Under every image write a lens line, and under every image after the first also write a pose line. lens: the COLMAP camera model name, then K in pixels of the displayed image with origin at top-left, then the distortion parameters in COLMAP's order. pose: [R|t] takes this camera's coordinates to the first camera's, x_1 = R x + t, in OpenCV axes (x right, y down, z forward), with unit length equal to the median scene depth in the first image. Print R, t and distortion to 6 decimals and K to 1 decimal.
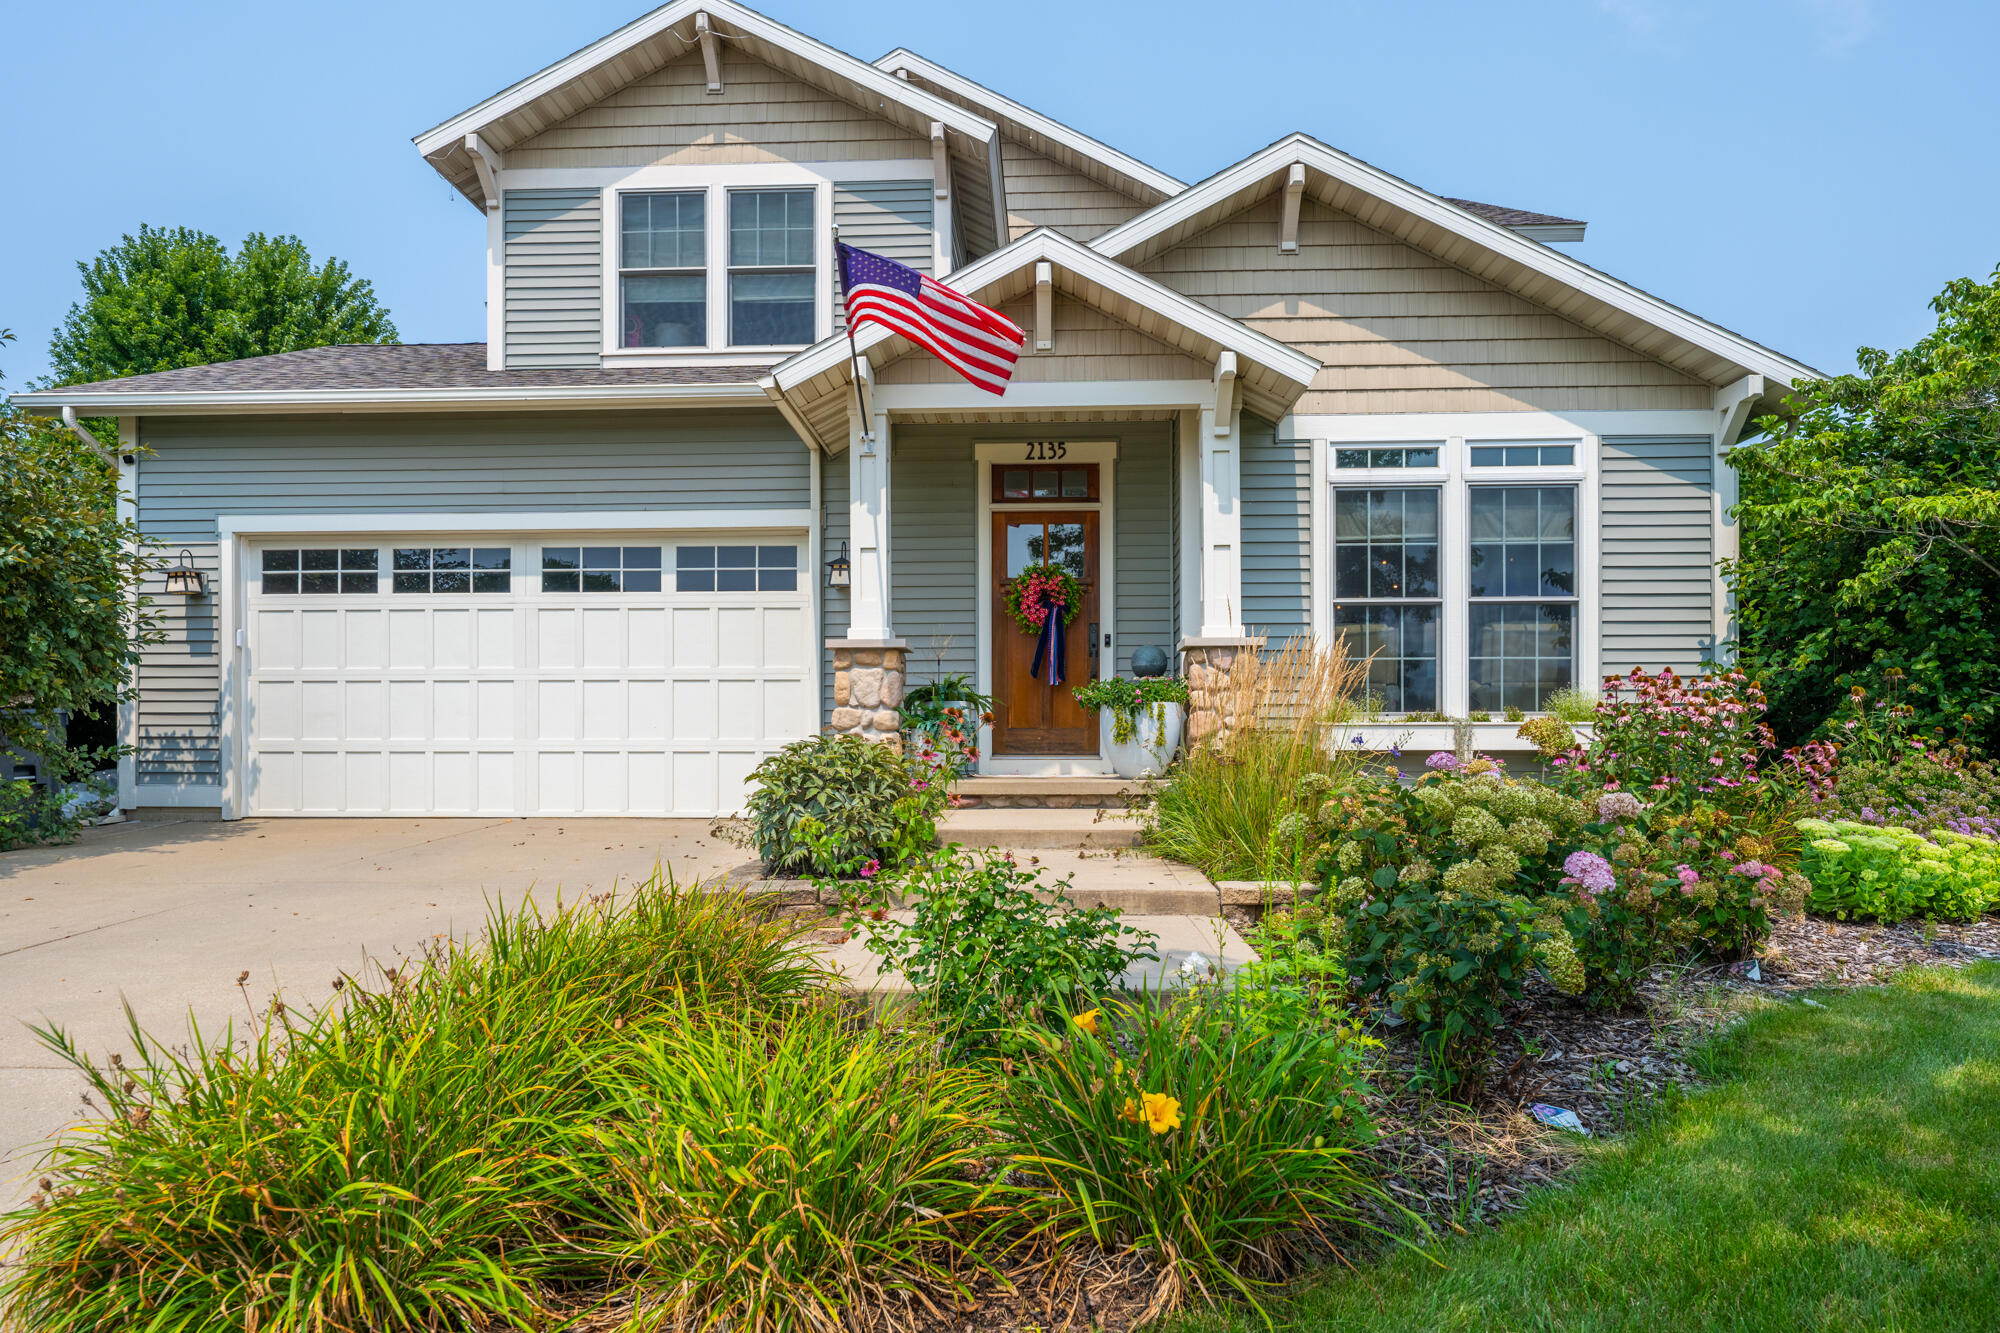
lens RADIAL K [[1314.1, 0, 996.2], [0, 1314.1, 759.1], [0, 0, 1]] dist [-0.000198, -0.000857]
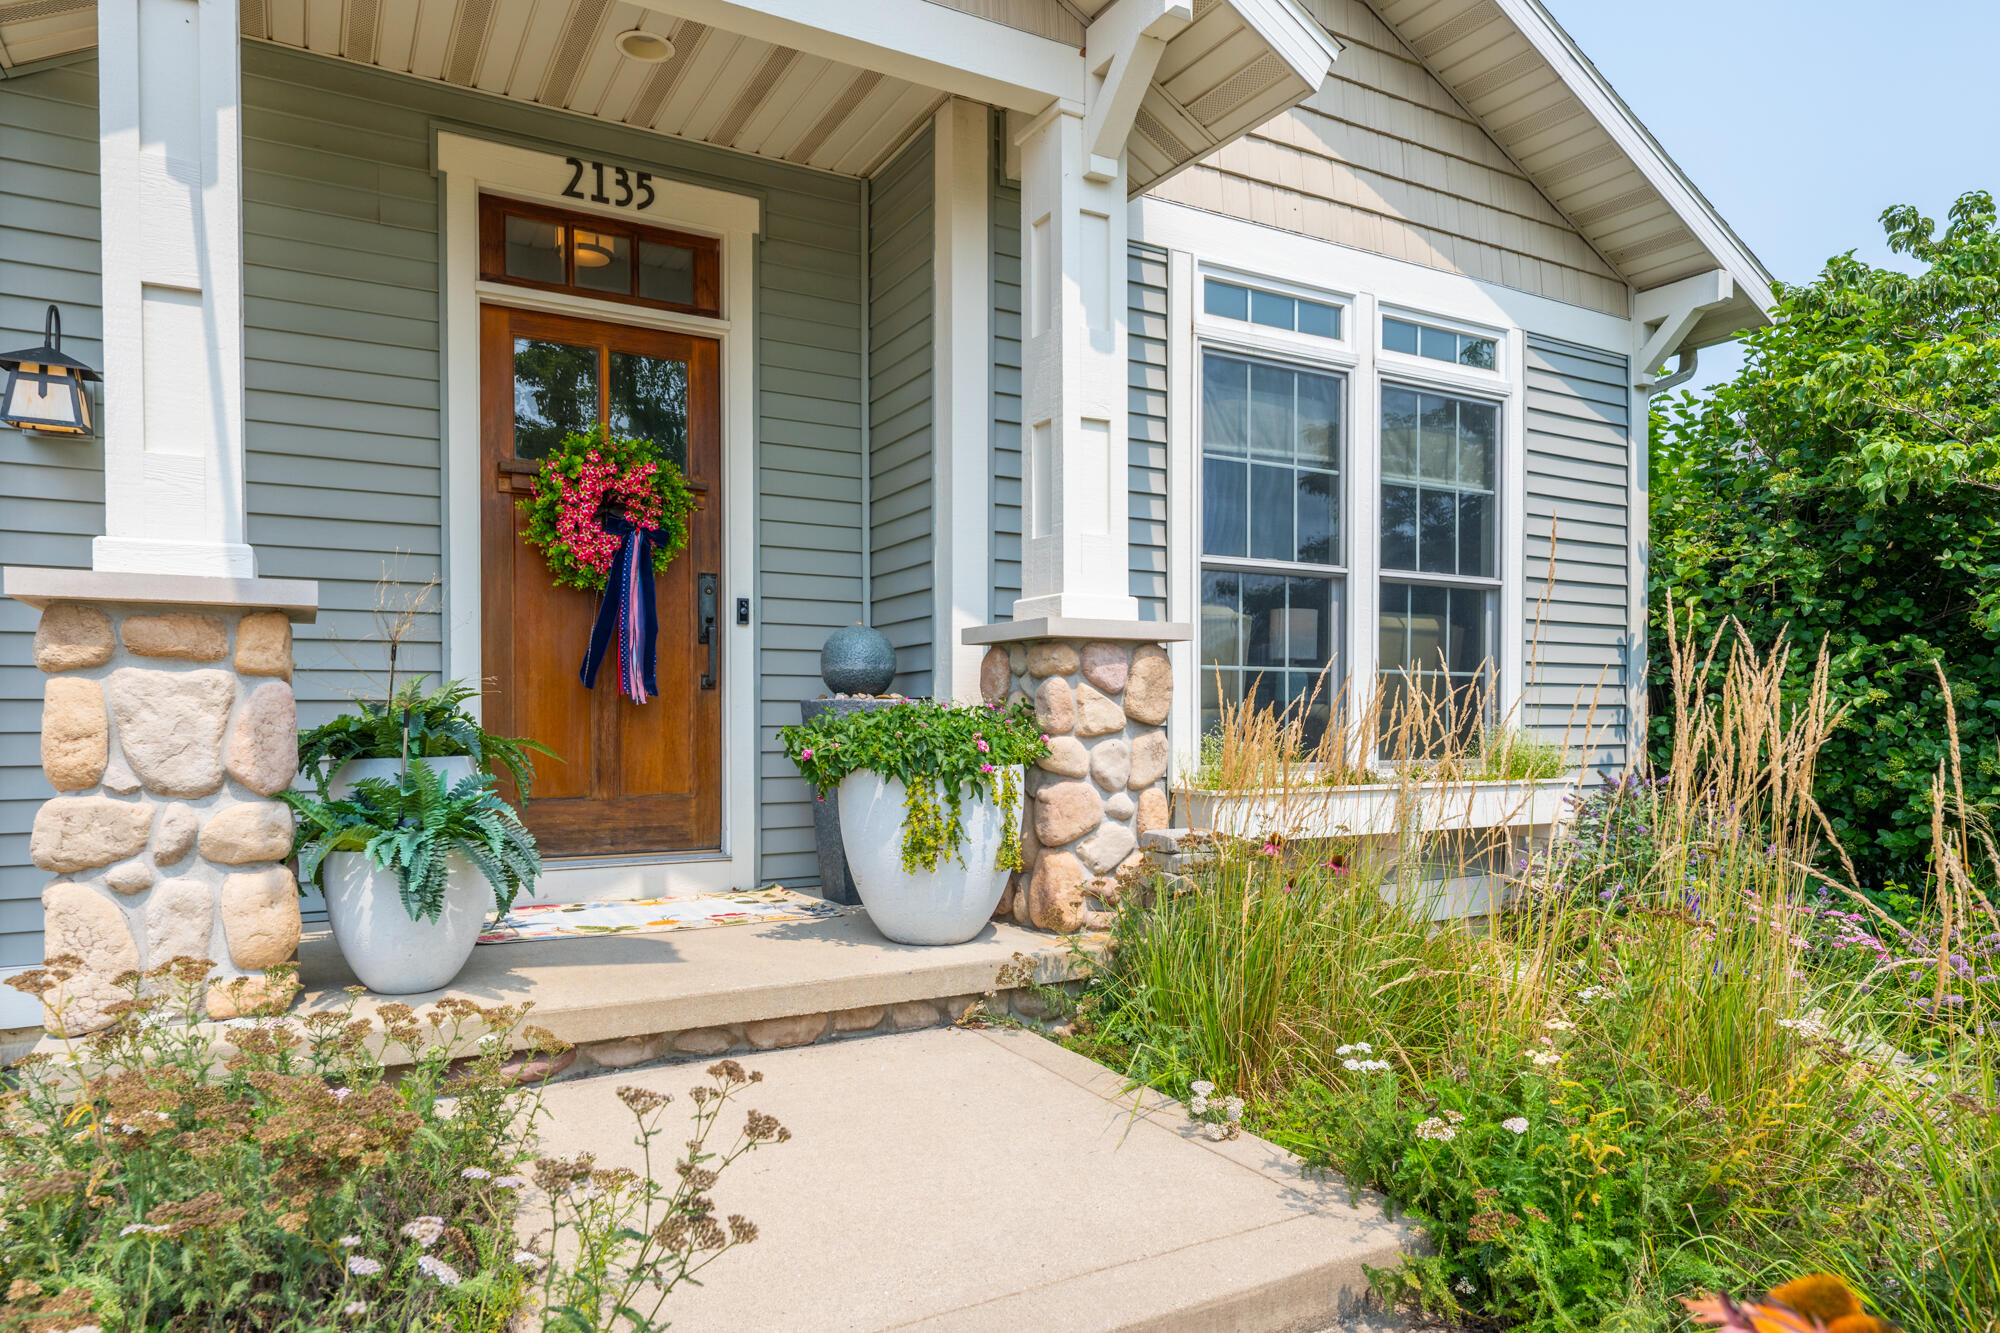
lens RADIAL K [[1246.7, 0, 999.8], [0, 1246.7, 735.8], [0, 0, 1]] dist [-0.001970, 0.000016]
pose [[0.844112, -0.006509, 0.536128, -0.086583], [0.002890, 0.999967, 0.007590, -0.052106], [-0.536160, -0.004857, 0.844103, 0.612762]]
